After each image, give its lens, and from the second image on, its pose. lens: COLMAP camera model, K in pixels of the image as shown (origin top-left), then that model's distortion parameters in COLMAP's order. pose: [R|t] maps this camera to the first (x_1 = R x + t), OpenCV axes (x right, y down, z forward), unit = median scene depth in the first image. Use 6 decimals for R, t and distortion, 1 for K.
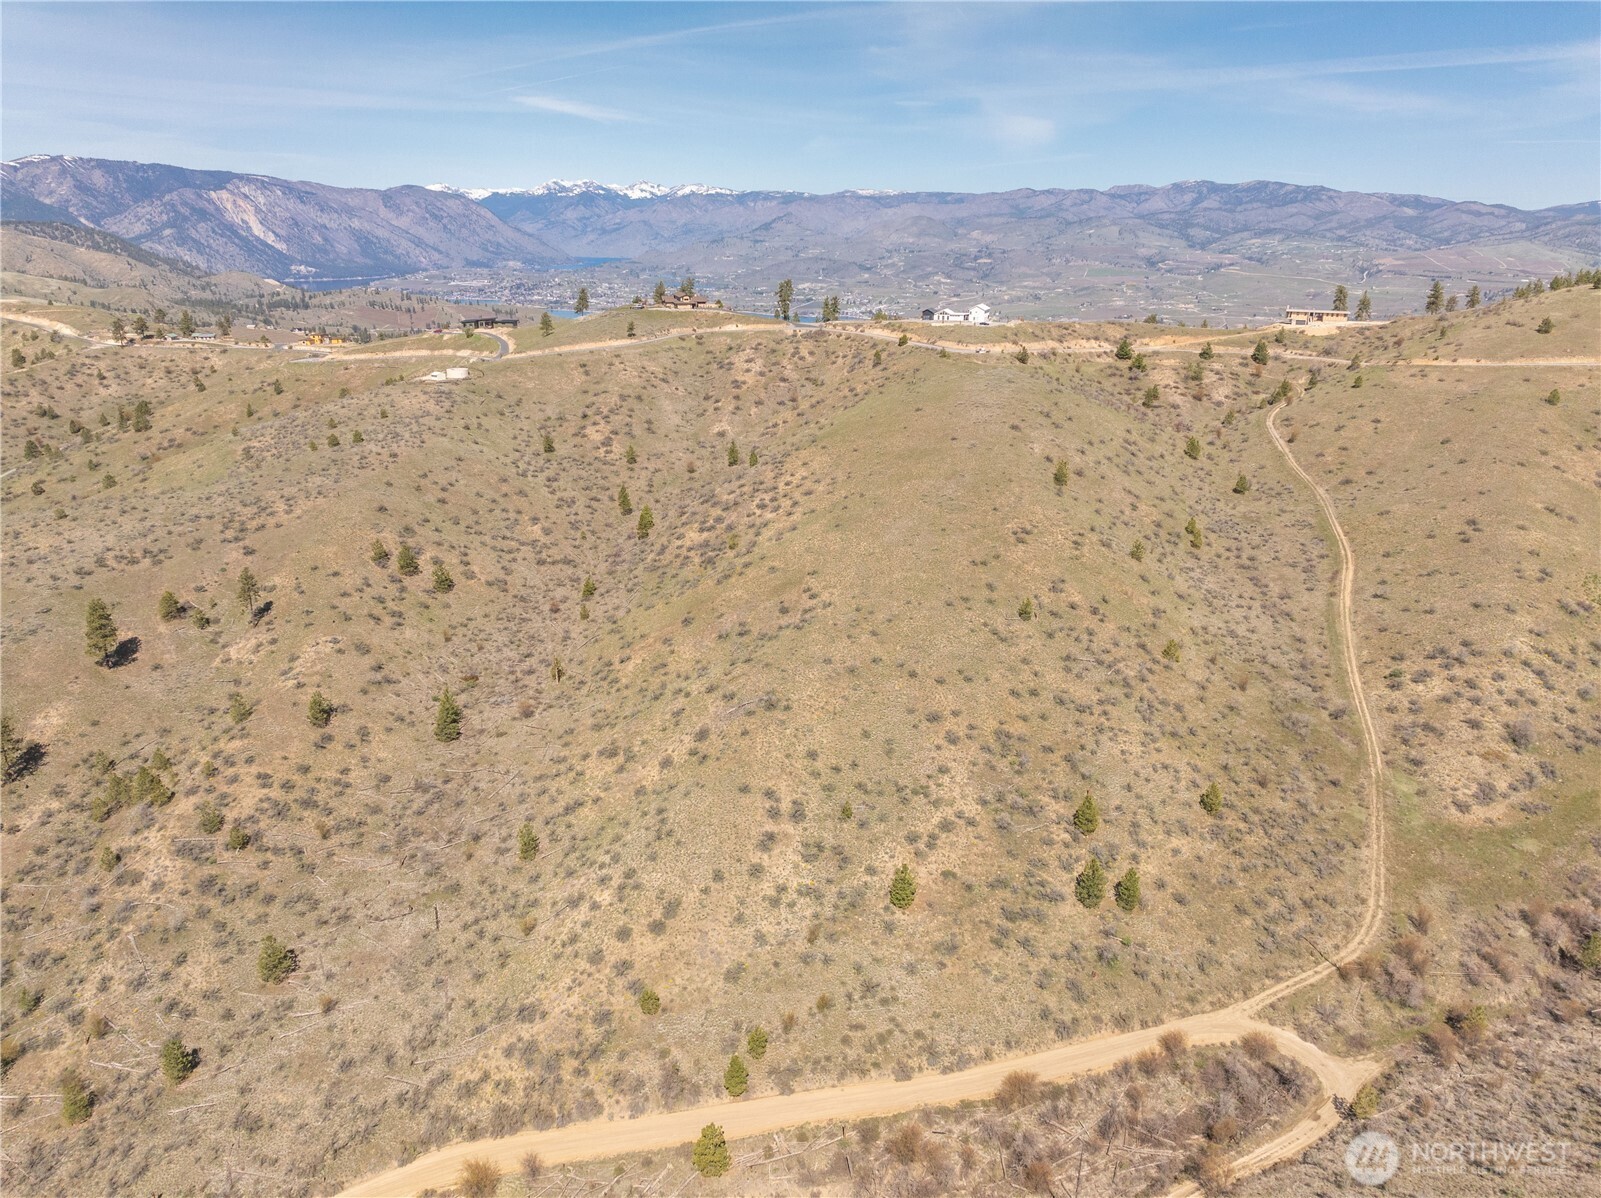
lens RADIAL K [[1131.5, 0, 804.6], [0, 1131.5, 597.5], [0, 0, 1]] dist [-0.042832, 0.007970]
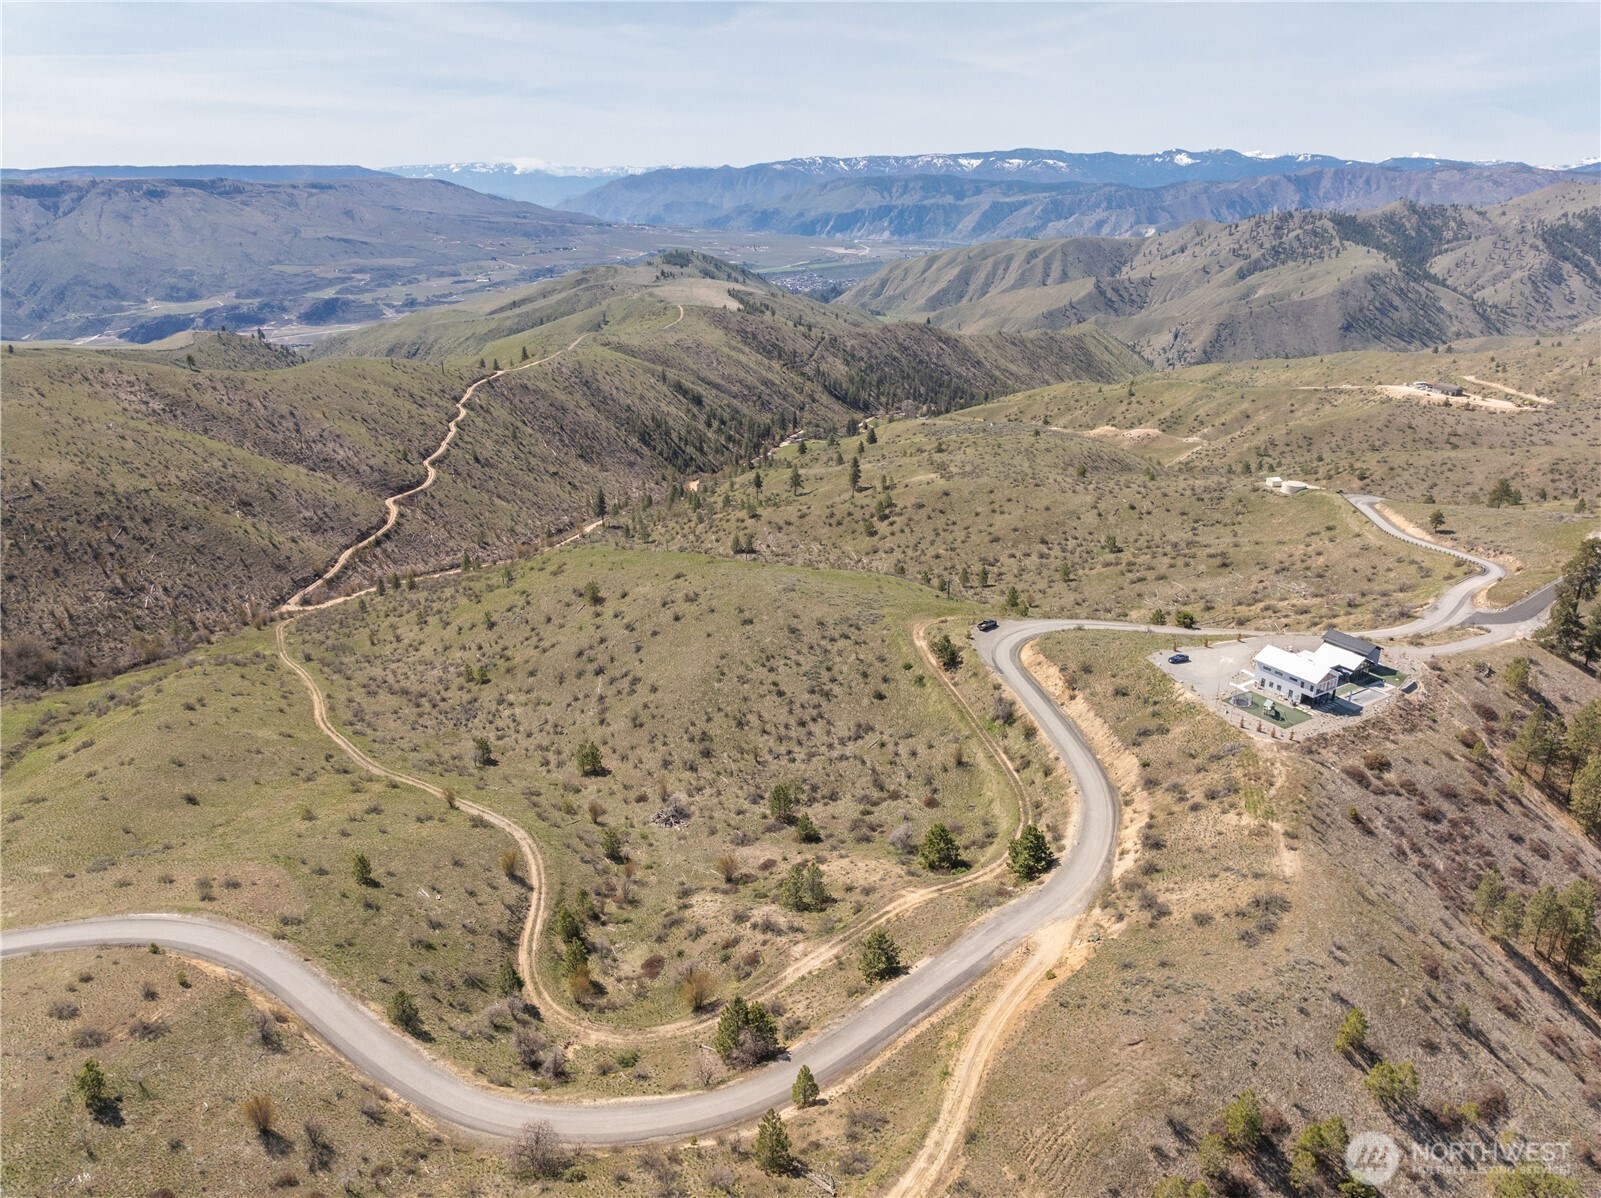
lens RADIAL K [[1131.5, 0, 804.1], [0, 1131.5, 600.5], [0, 0, 1]] dist [-0.042832, 0.007970]
pose [[-0.633040, 0.264472, -0.727540, 0.629378], [-0.247413, 0.821414, 0.513873, -0.499250], [0.733517, 0.505306, -0.454554, 1.186256]]
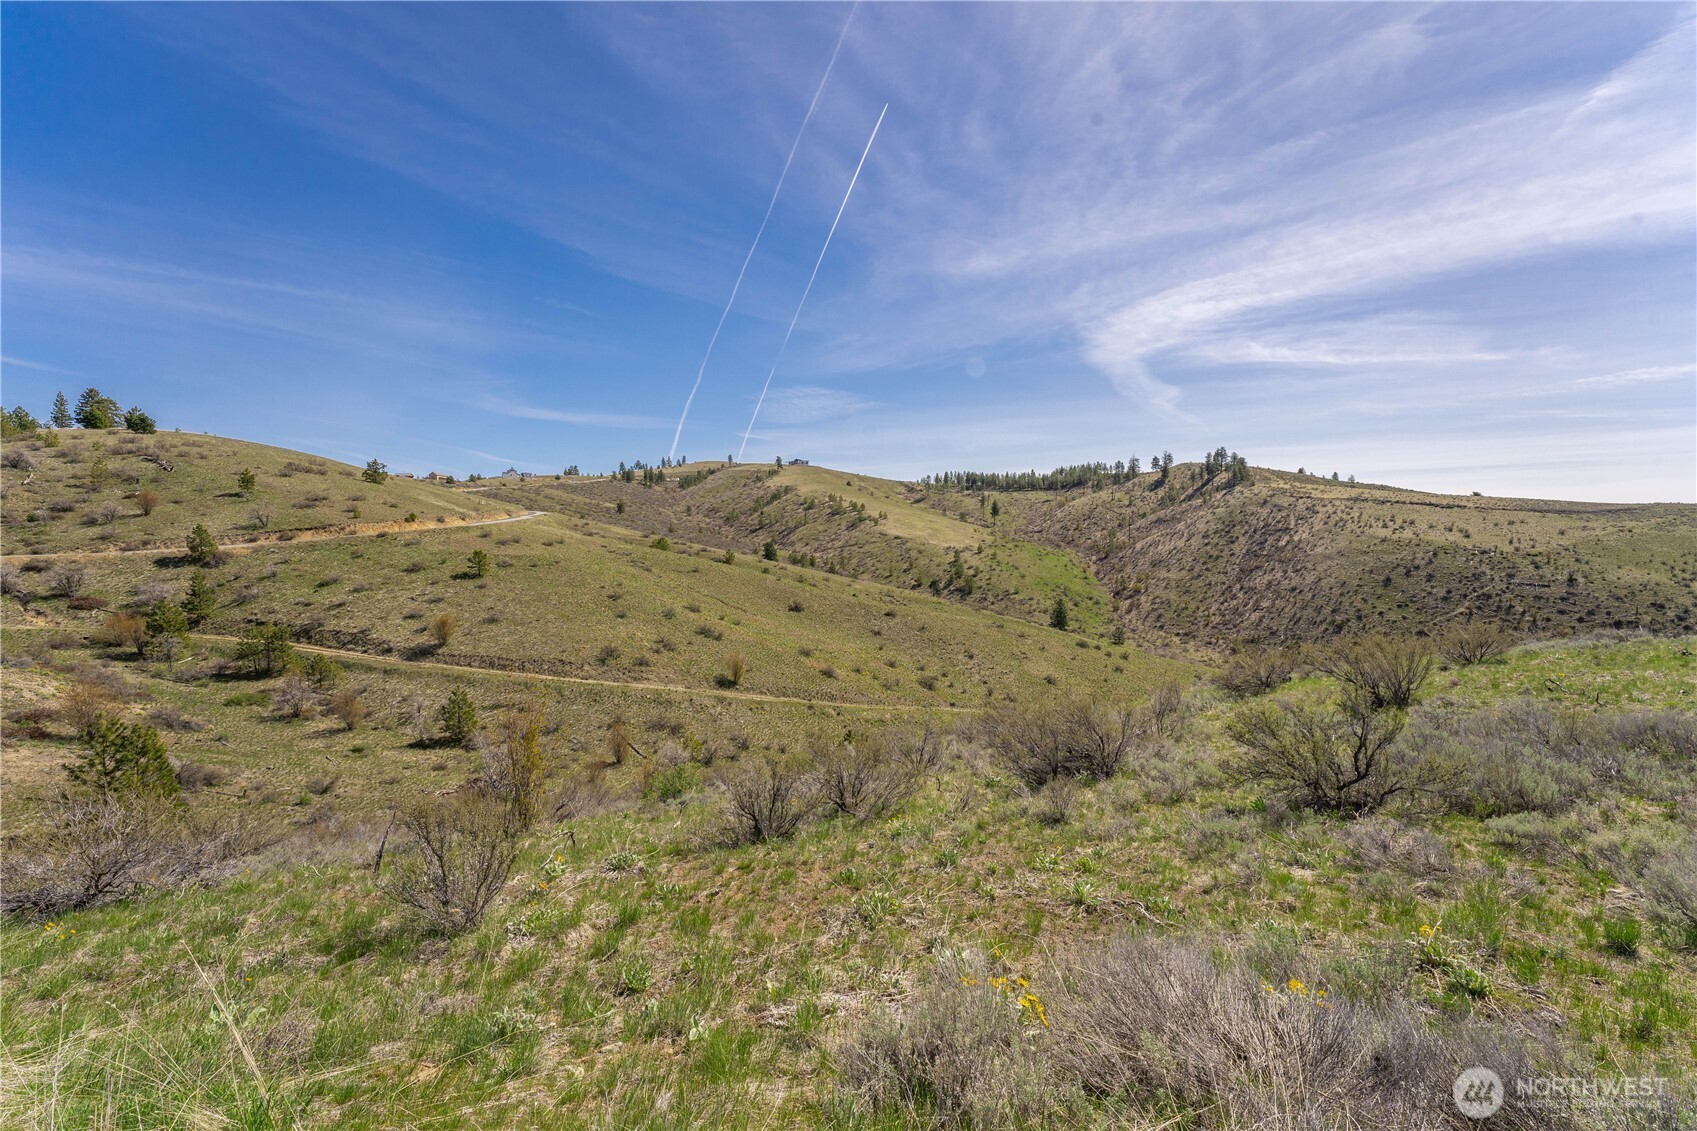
lens RADIAL K [[679.7, 0, 844.8], [0, 679.7, 563.3], [0, 0, 1]] dist [0.001873, 0.000278]
pose [[-0.549584, -0.040915, 0.834436, 0.172753], [0.255825, 0.942578, 0.214711, -0.200973], [-0.795306, 0.331471, -0.507558, 0.960315]]
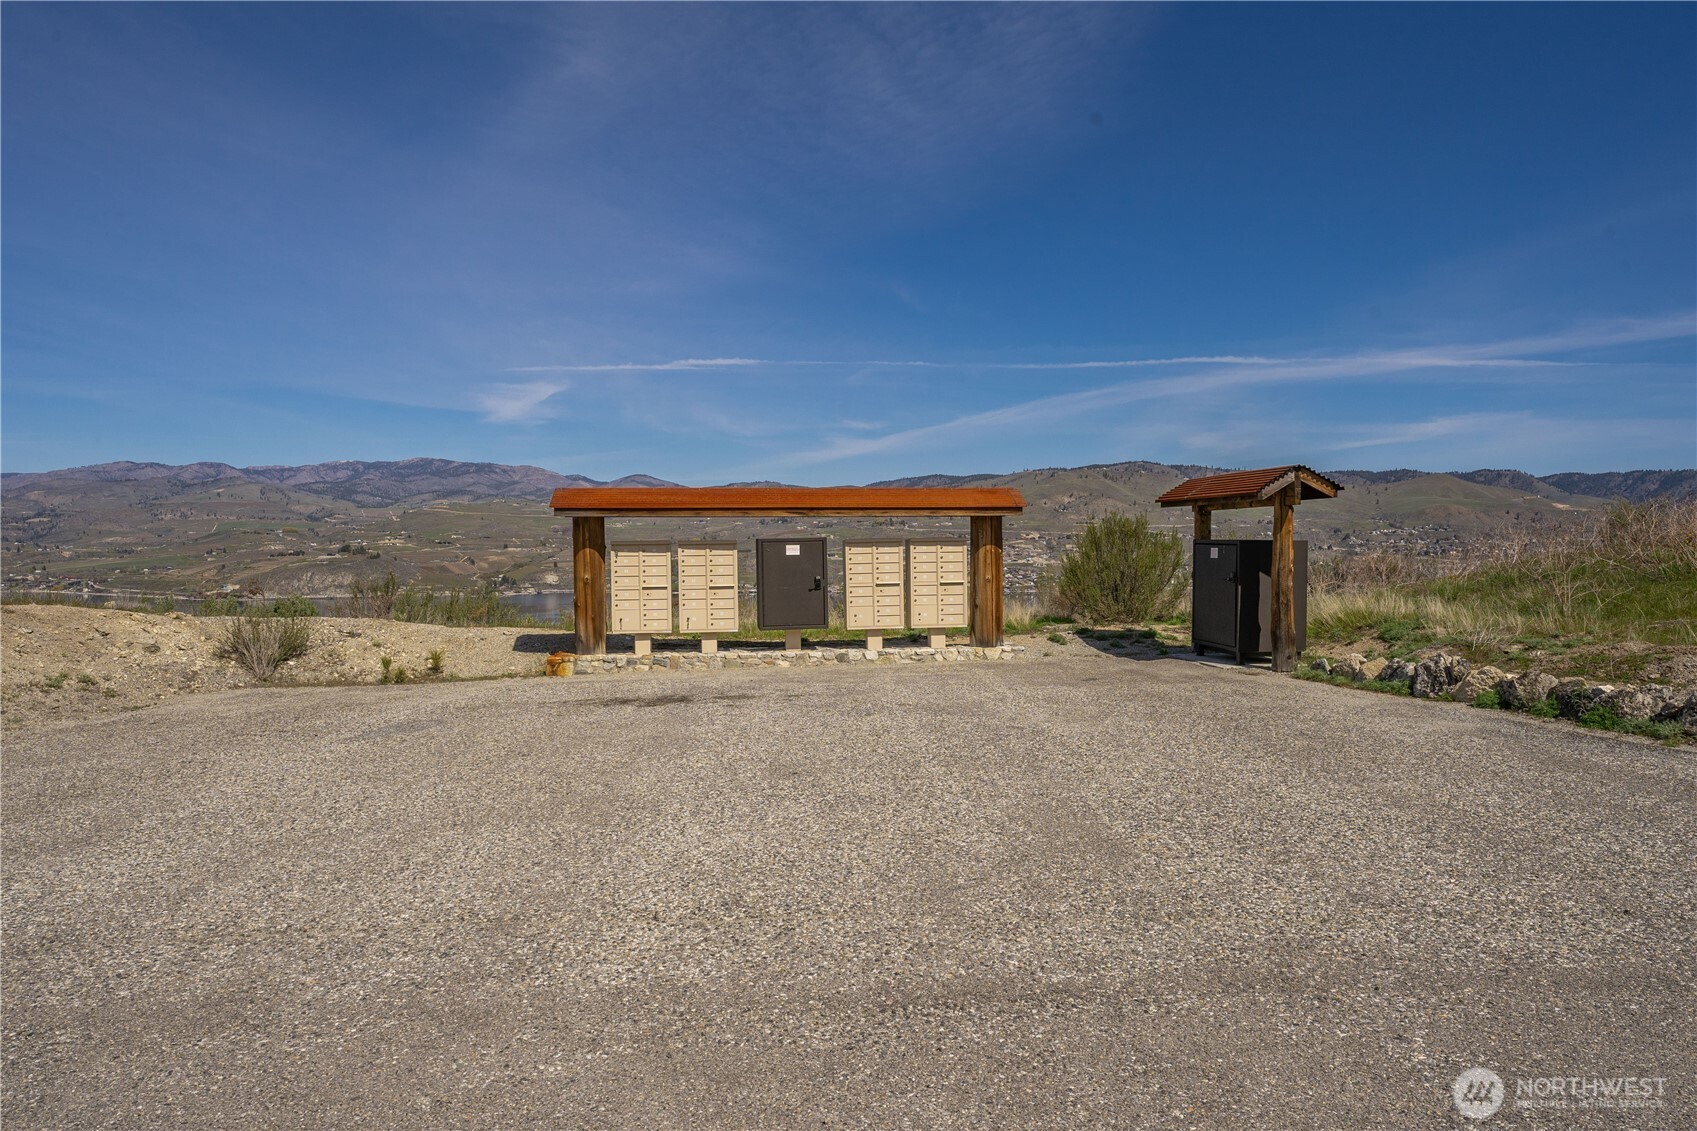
lens RADIAL K [[1126.5, 0, 851.4], [0, 1126.5, 561.9], [0, 0, 1]] dist [-0.003232, -0.003680]
pose [[0.735036, -0.020349, 0.677722, 1.219850], [0.217735, 0.953692, -0.207514, -0.739078], [-0.642116, 0.300095, 0.705429, 4.756824]]
